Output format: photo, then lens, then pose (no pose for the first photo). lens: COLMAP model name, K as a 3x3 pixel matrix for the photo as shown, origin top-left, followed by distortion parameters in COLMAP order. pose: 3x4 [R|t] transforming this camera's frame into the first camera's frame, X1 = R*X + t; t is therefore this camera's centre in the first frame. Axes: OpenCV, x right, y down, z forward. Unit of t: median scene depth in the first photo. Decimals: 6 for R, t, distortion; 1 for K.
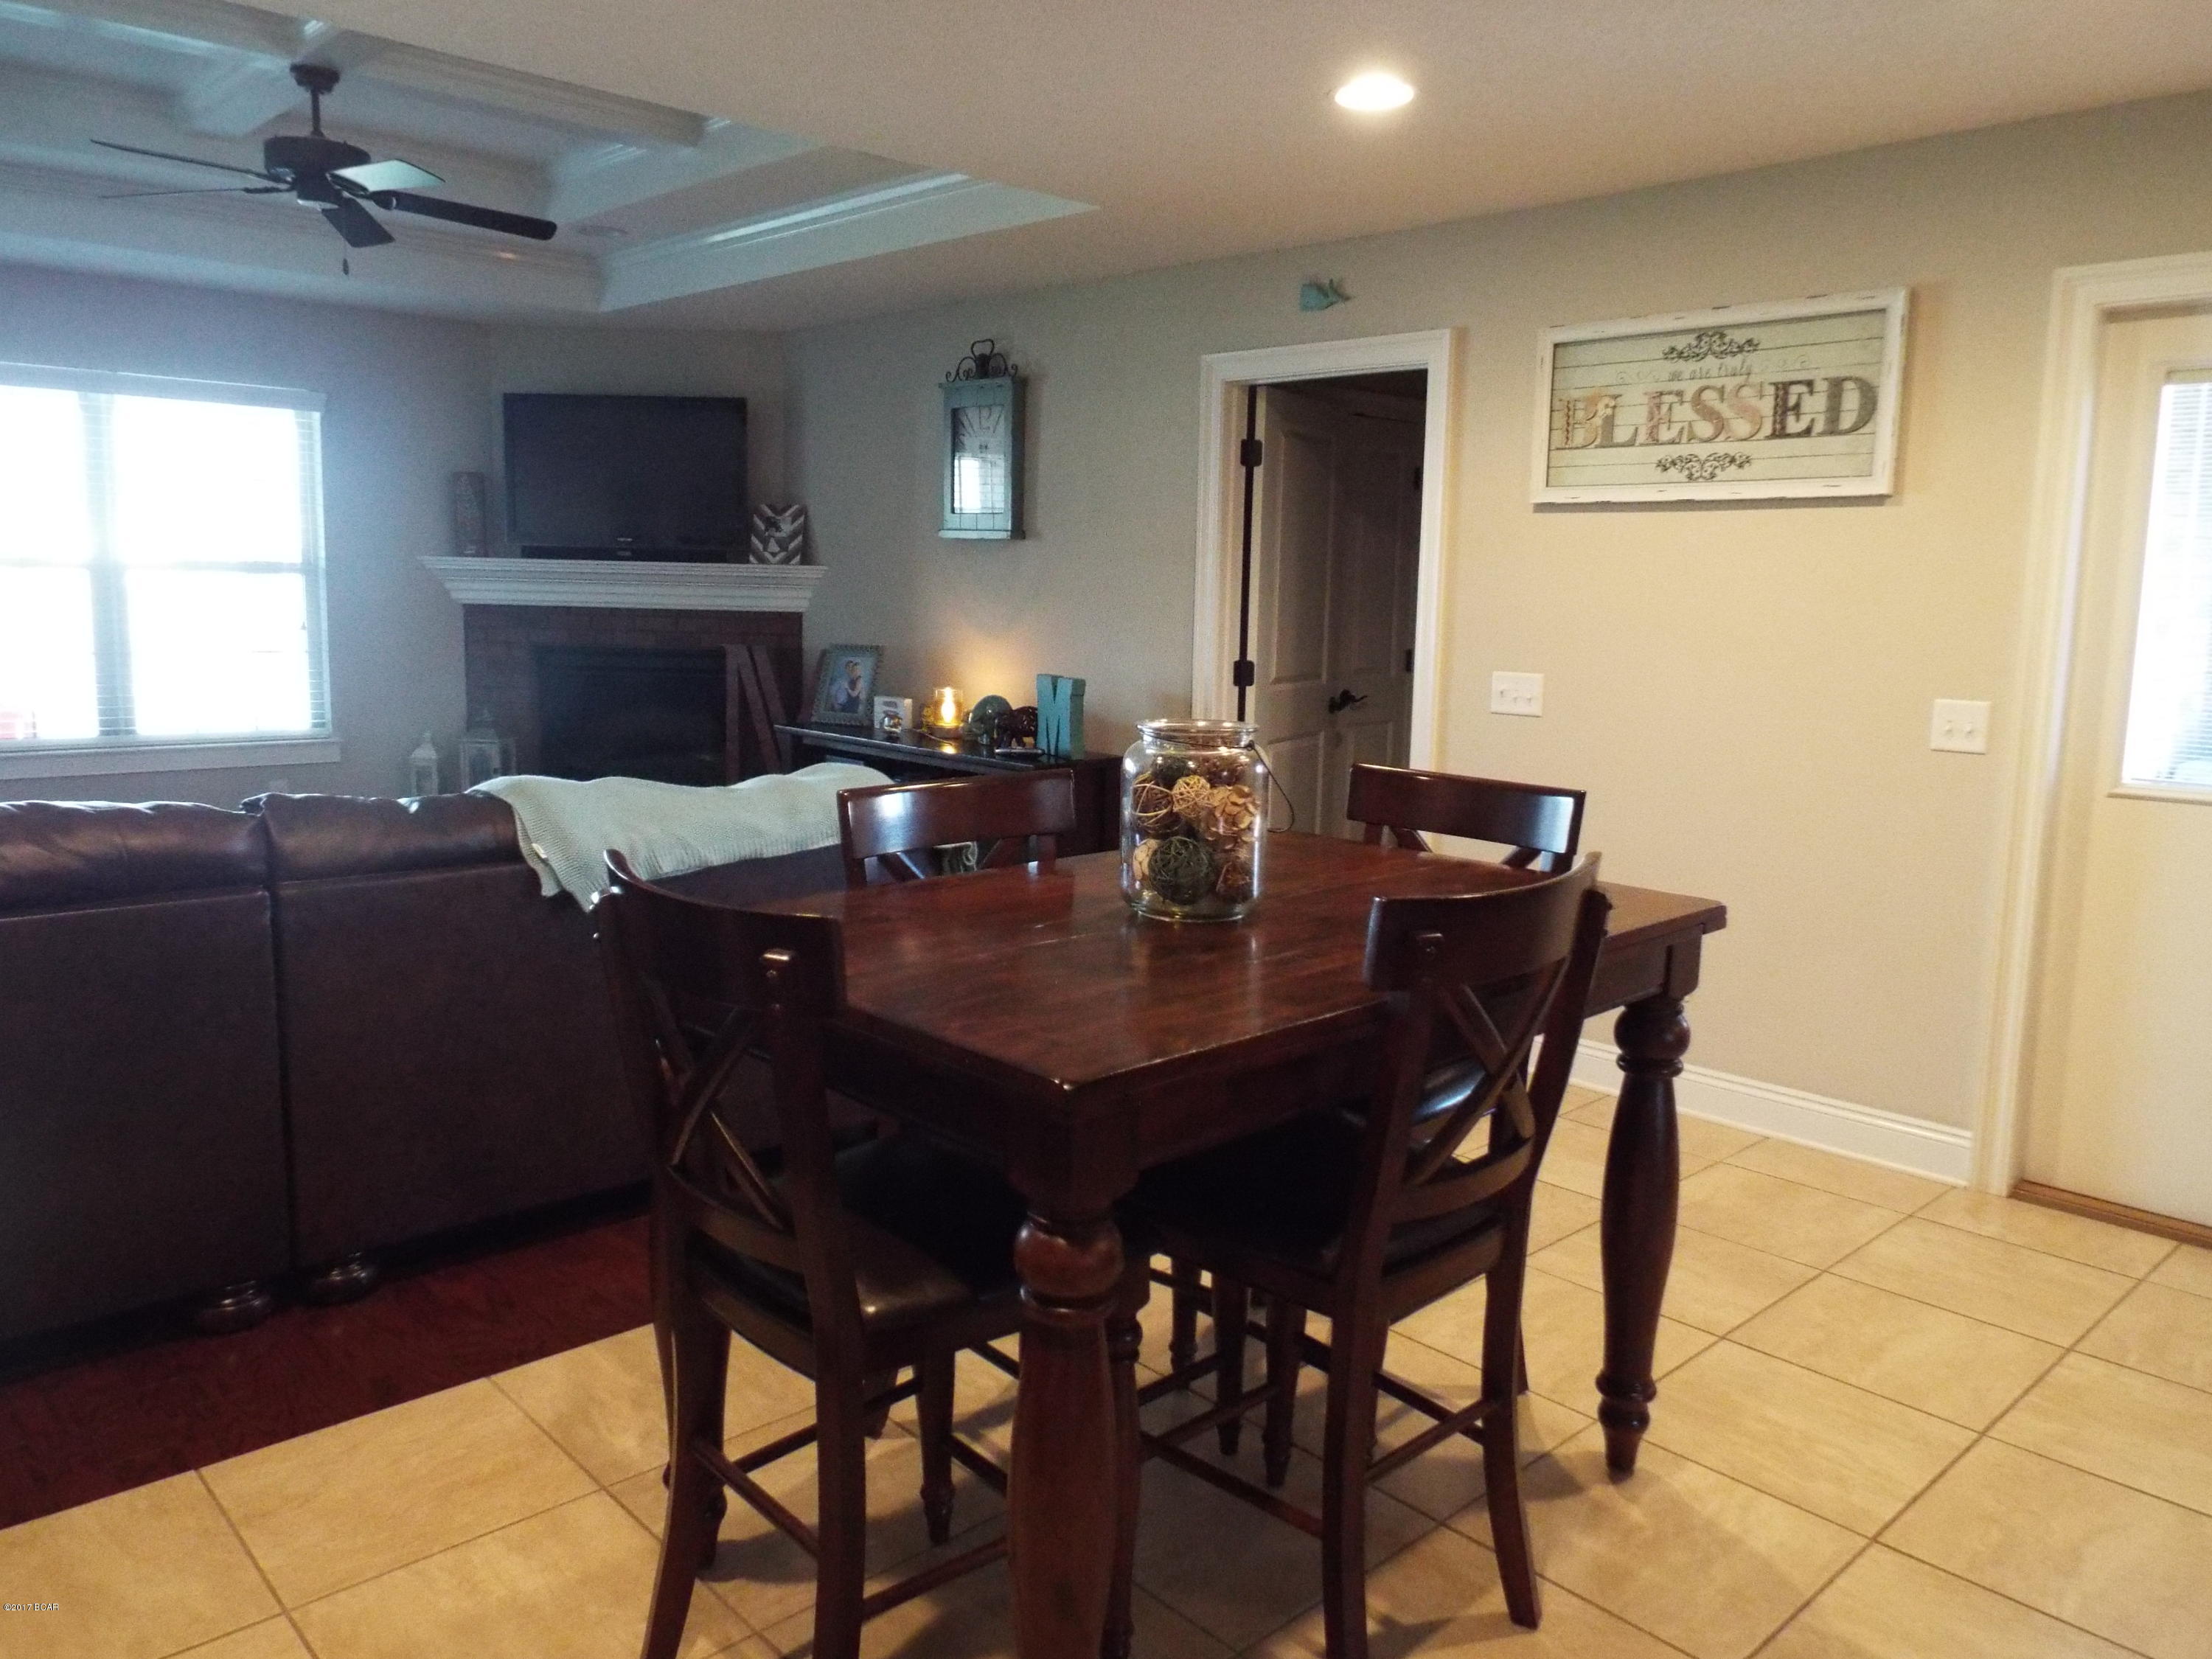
lens RADIAL K [[1567.3, 0, 1115.9], [0, 1567.3, 813.4], [0, 0, 1]] dist [0.007004, -0.046767]
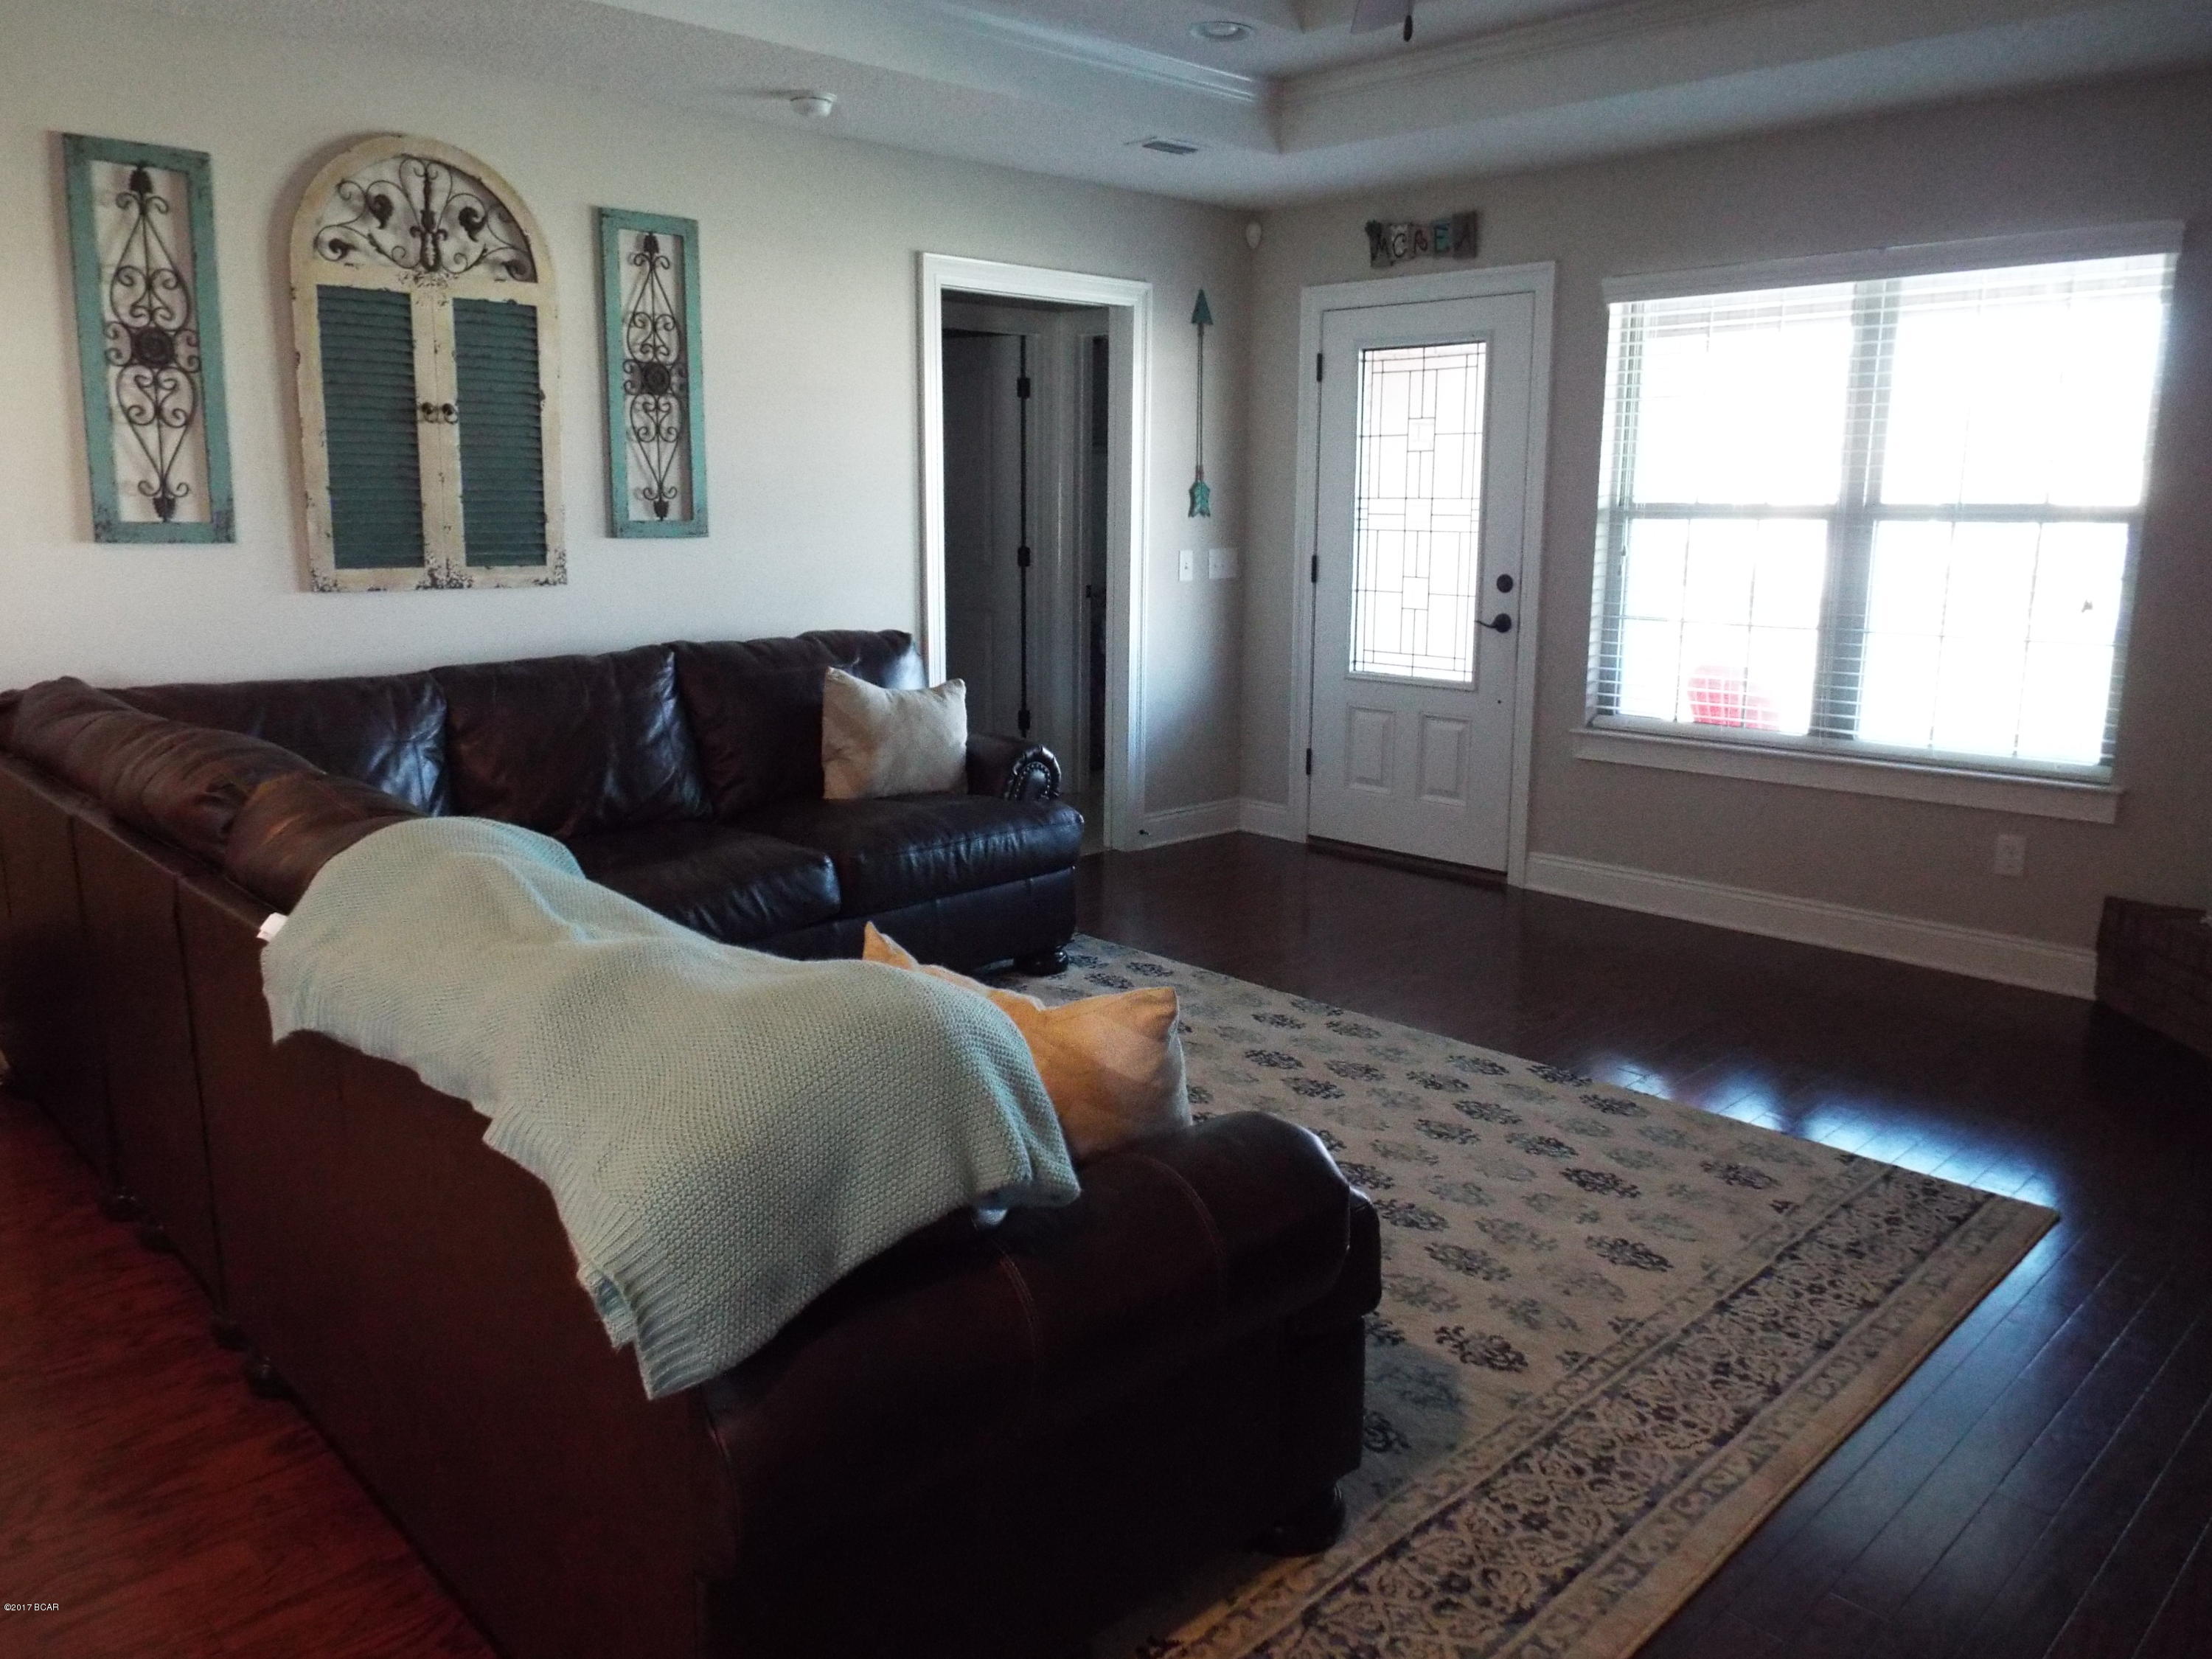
lens RADIAL K [[1599.1, 0, 1101.2], [0, 1599.1, 828.8], [0, 0, 1]] dist [-0.008361, 0.006555]
pose [[0.006102, 0.172864, -0.984927, 0.144424], [-0.148974, 0.974111, 0.170043, -0.082796], [0.988822, 0.145691, 0.031697, 0.609262]]
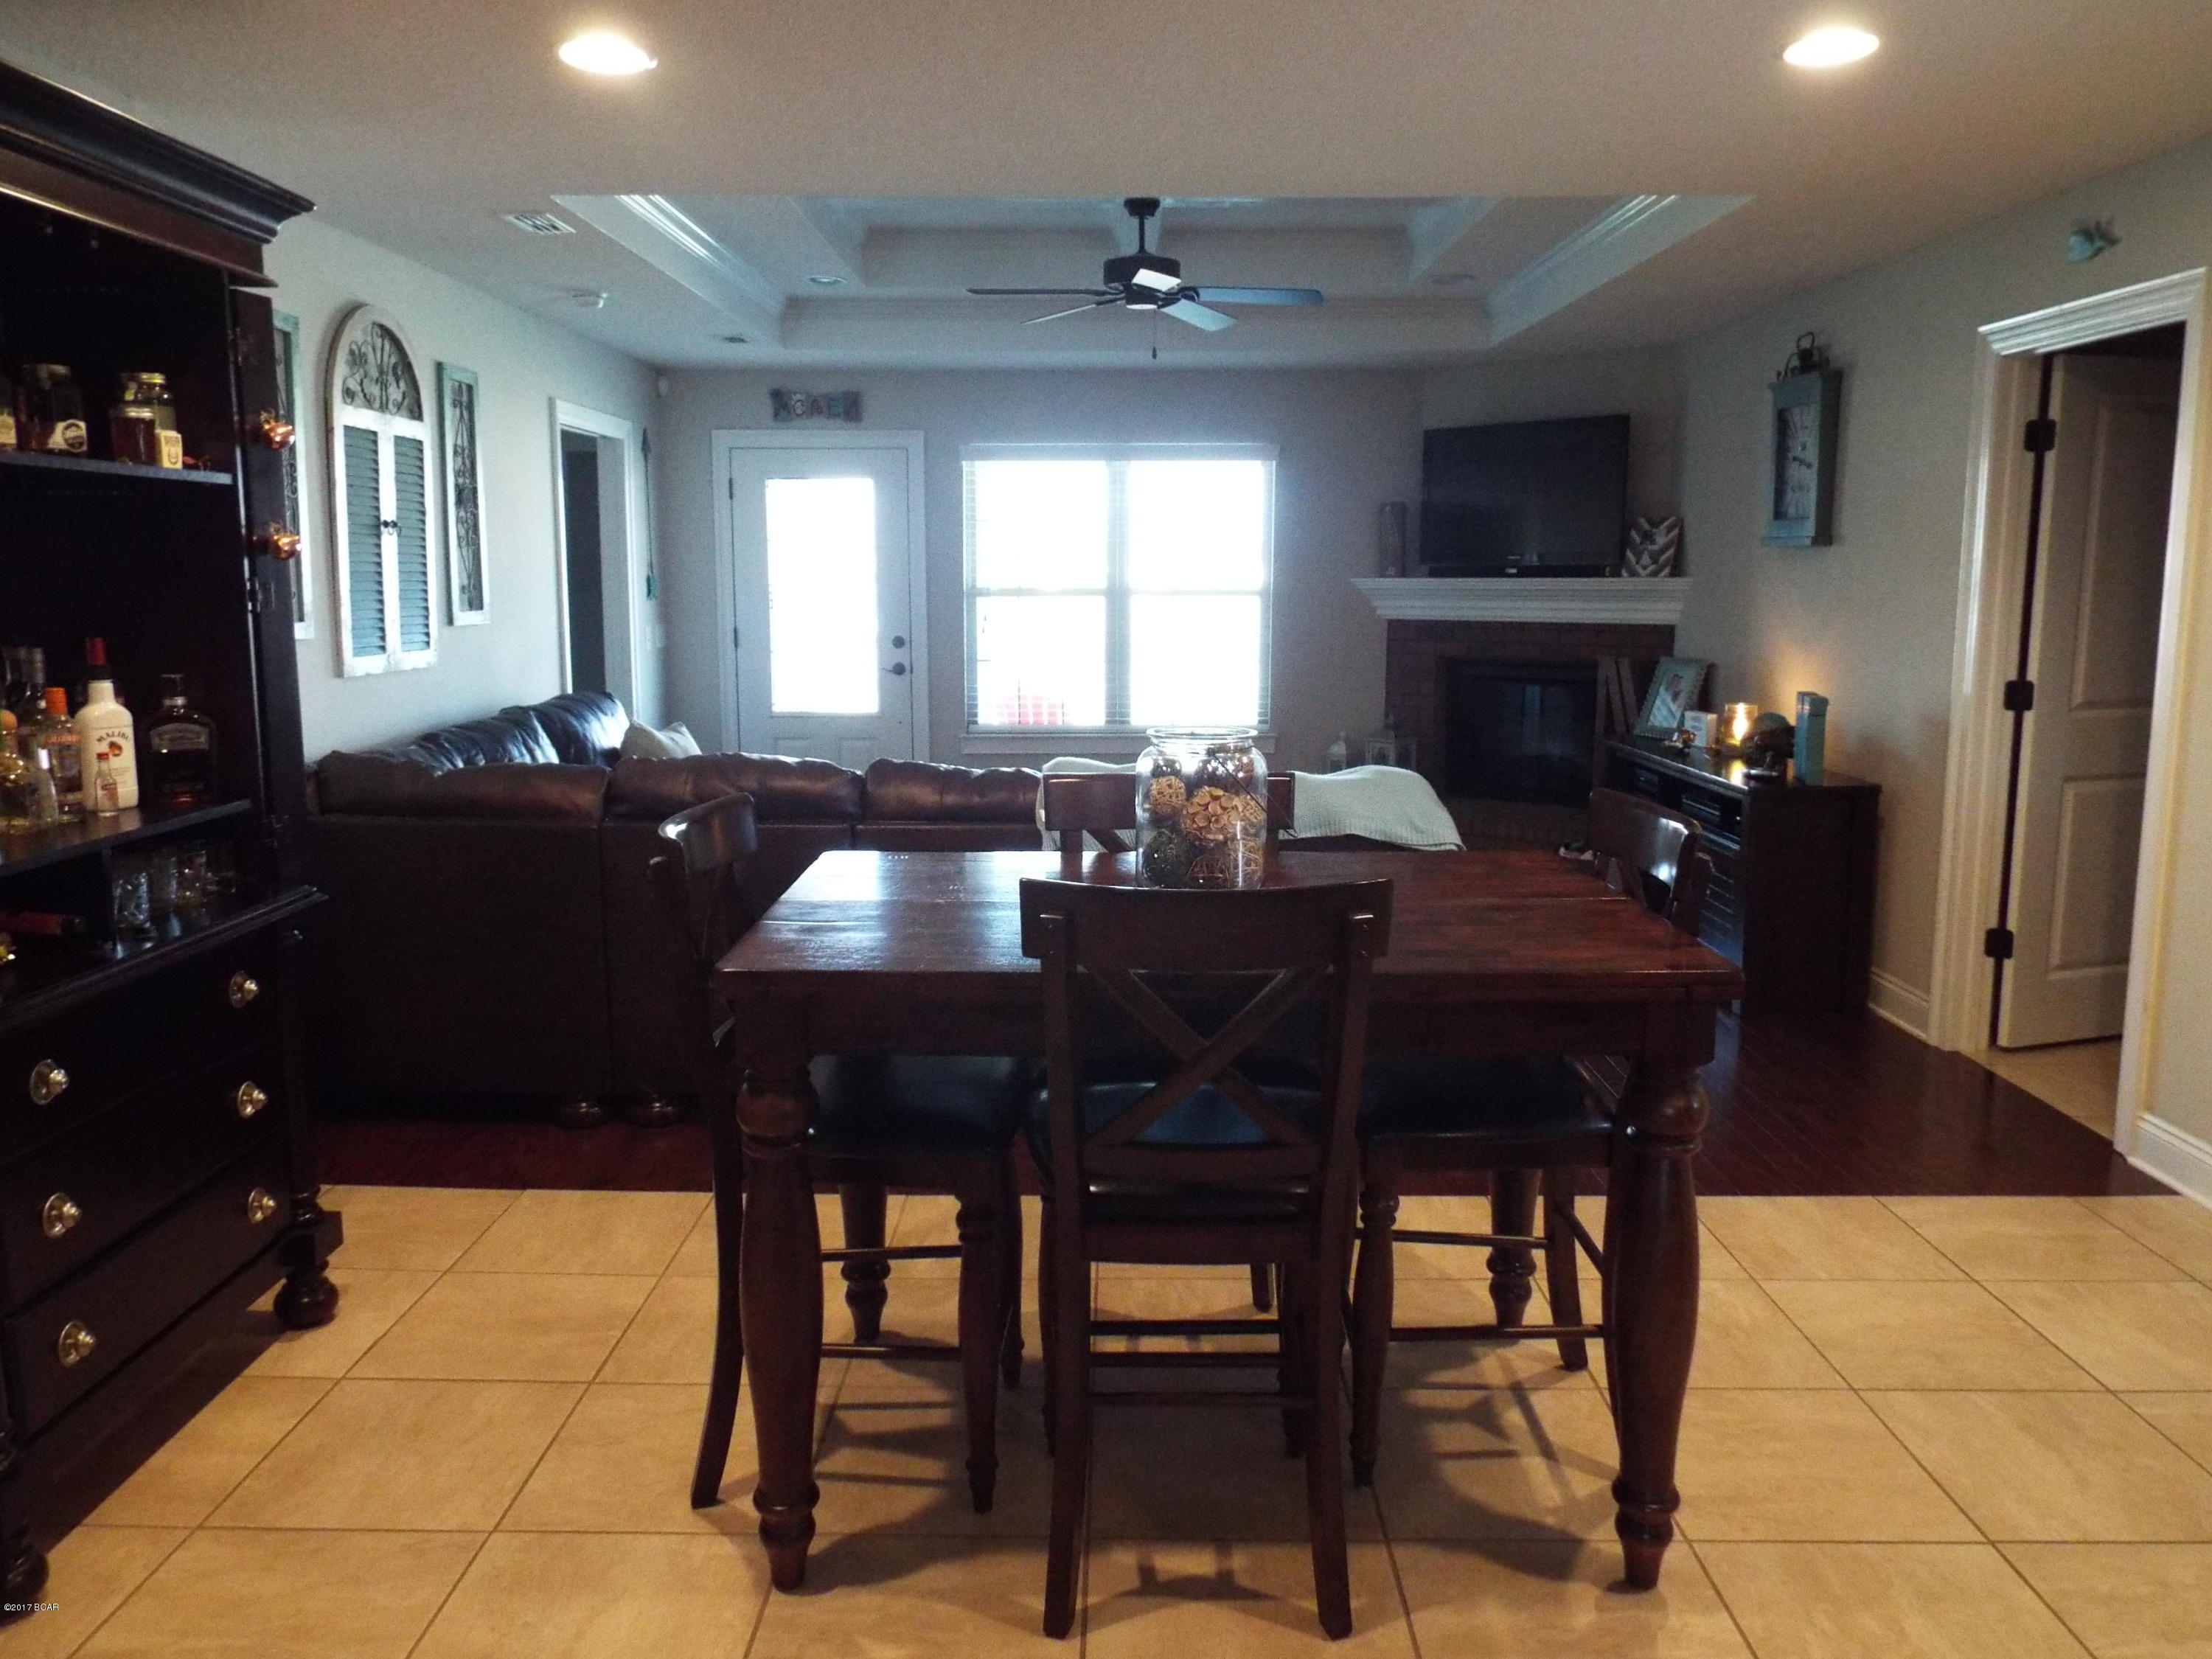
lens RADIAL K [[1567.3, 0, 1115.9], [0, 1567.3, 813.4], [0, 0, 1]] dist [0.007004, -0.046767]
pose [[0.715717, 0.077776, -0.694046, 0.273253], [-0.081535, 0.996289, 0.027565, -0.008821], [0.693615, 0.036860, 0.719403, 0.051706]]
